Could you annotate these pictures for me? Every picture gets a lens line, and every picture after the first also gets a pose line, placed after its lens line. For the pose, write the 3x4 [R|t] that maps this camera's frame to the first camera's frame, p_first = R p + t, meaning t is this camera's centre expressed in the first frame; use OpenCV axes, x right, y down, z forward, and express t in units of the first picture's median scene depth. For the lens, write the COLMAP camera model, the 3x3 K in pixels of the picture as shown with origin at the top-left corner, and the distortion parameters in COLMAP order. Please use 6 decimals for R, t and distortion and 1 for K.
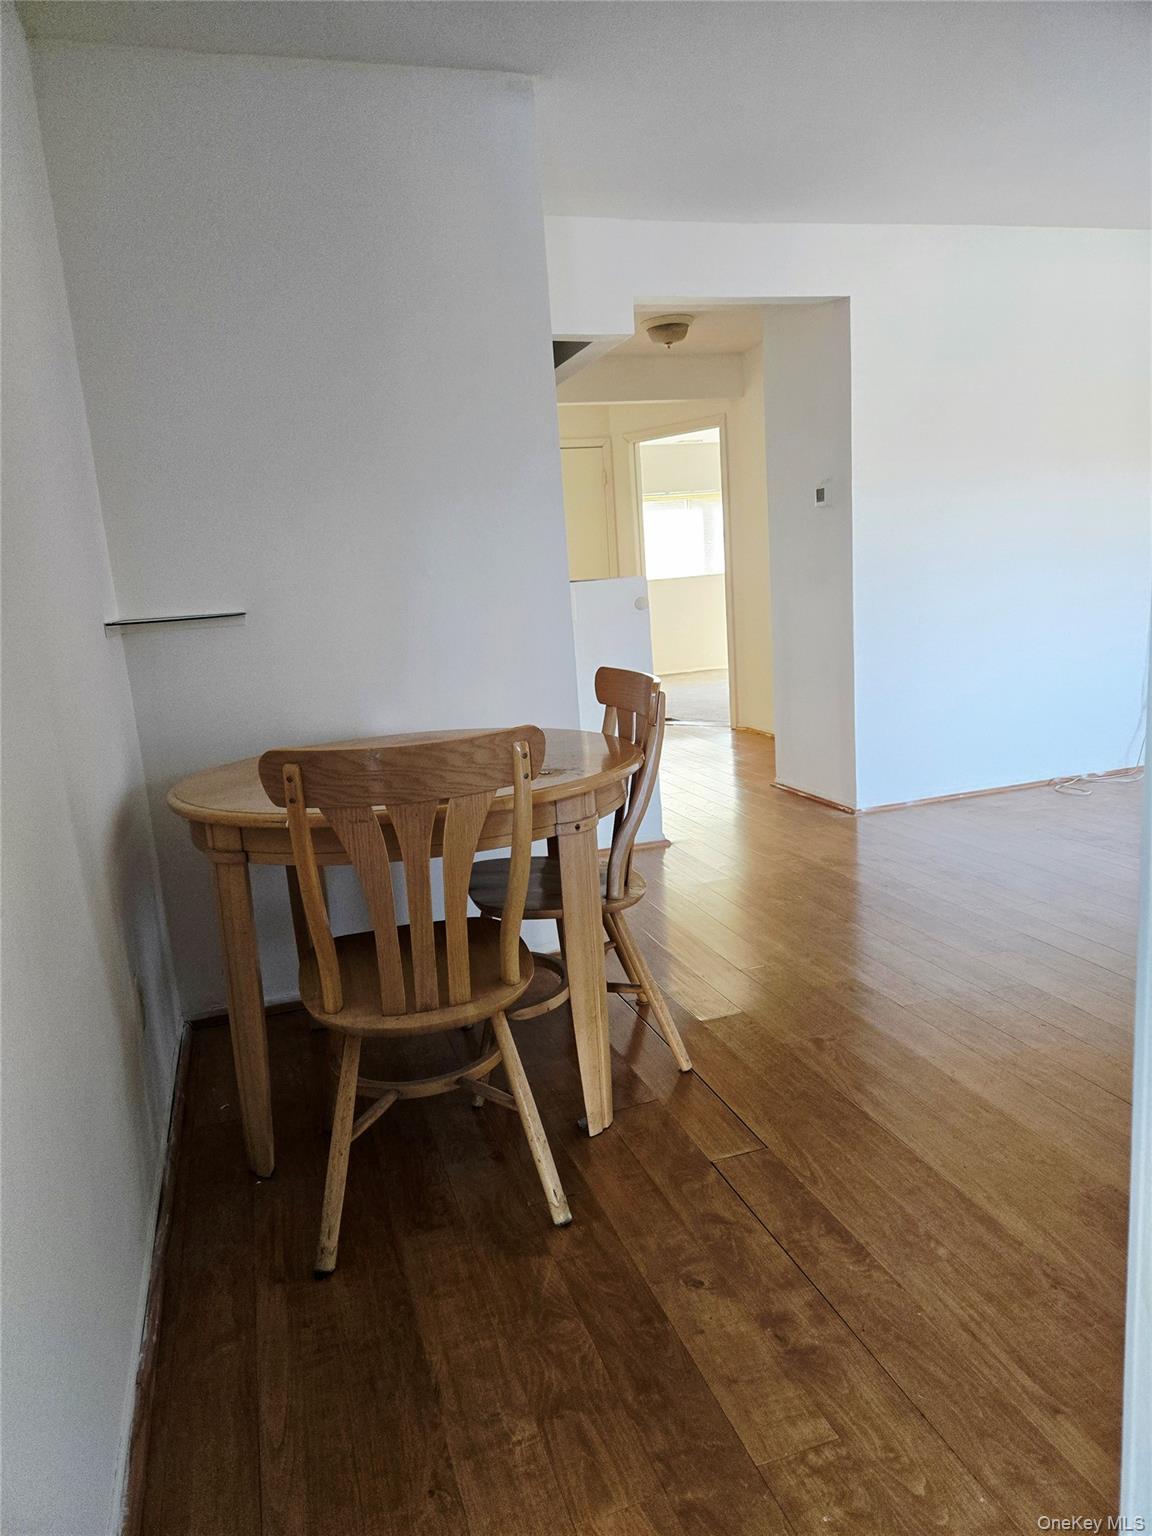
lens RADIAL K [[1022.3, 0, 575.6], [0, 1022.3, 763.3], [0, 0, 1]] dist [0.061605, -0.044591]
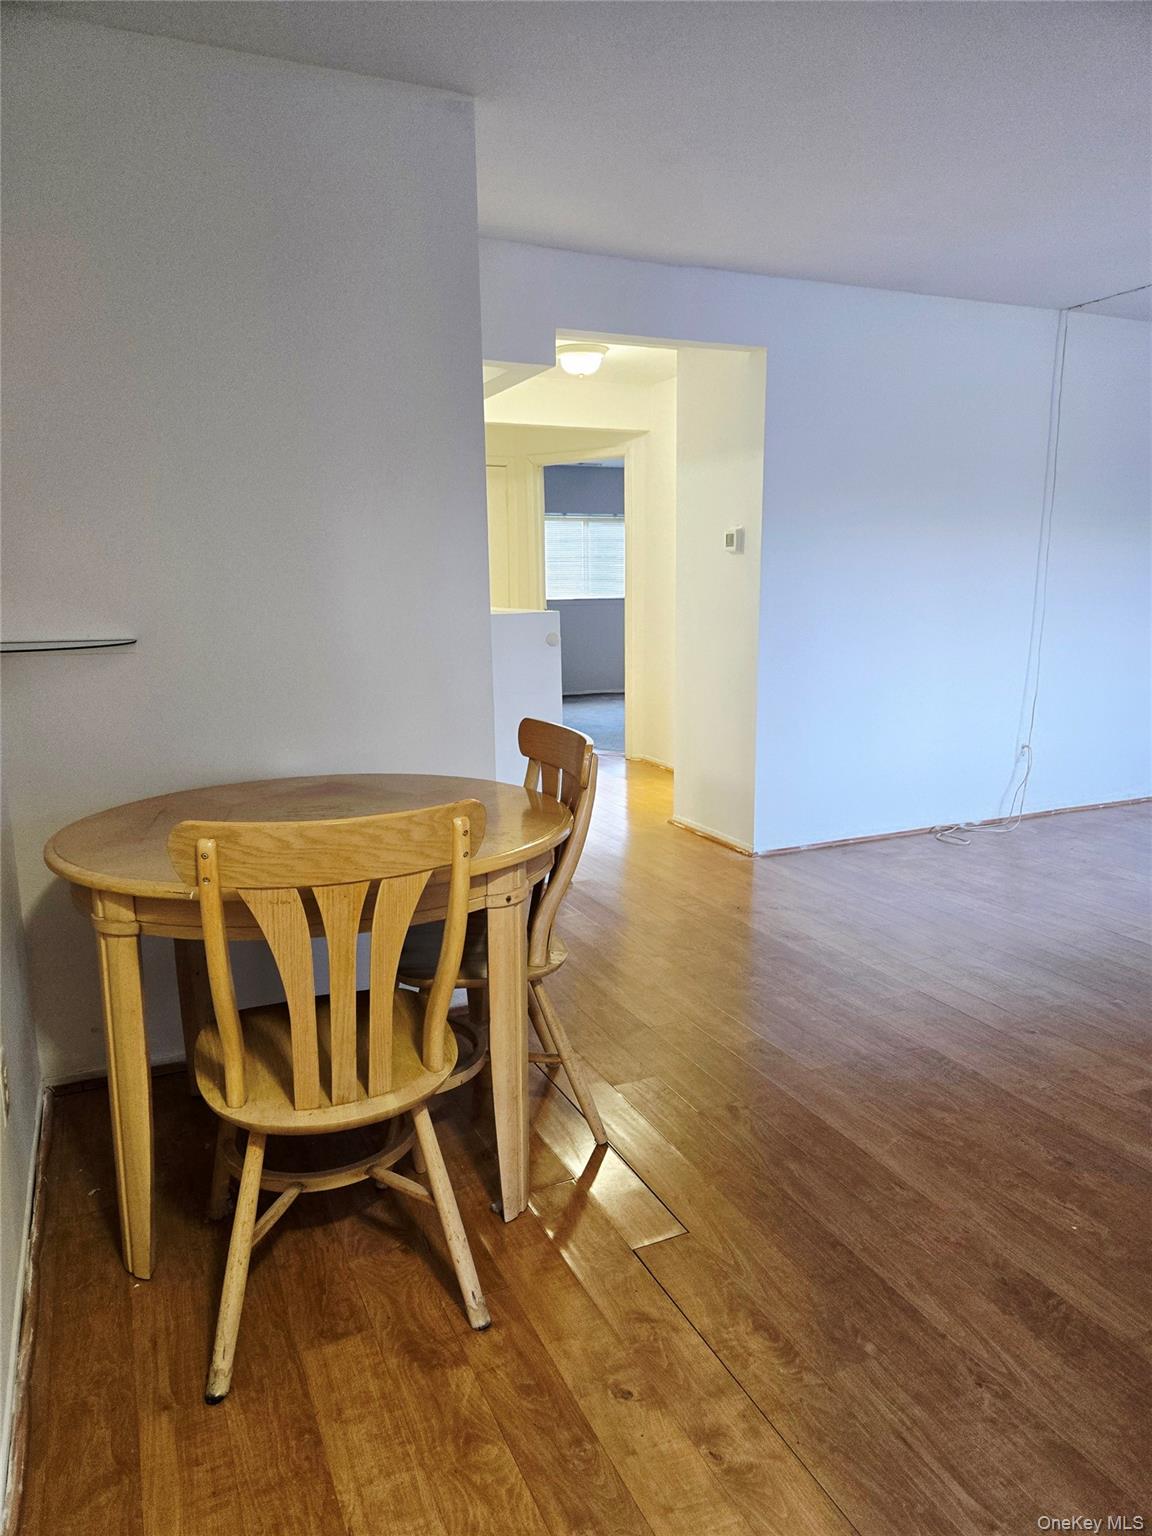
lens RADIAL K [[1022.3, 0, 591.0], [0, 1022.3, 774.7], [0, 0, 1]] dist [0.061605, -0.044591]
pose [[0.989869, 0.038646, 0.136623, -0.060766], [-0.038976, 0.999240, -0.000256, -0.060034], [-0.136529, -0.005071, 0.990623, 0.053434]]
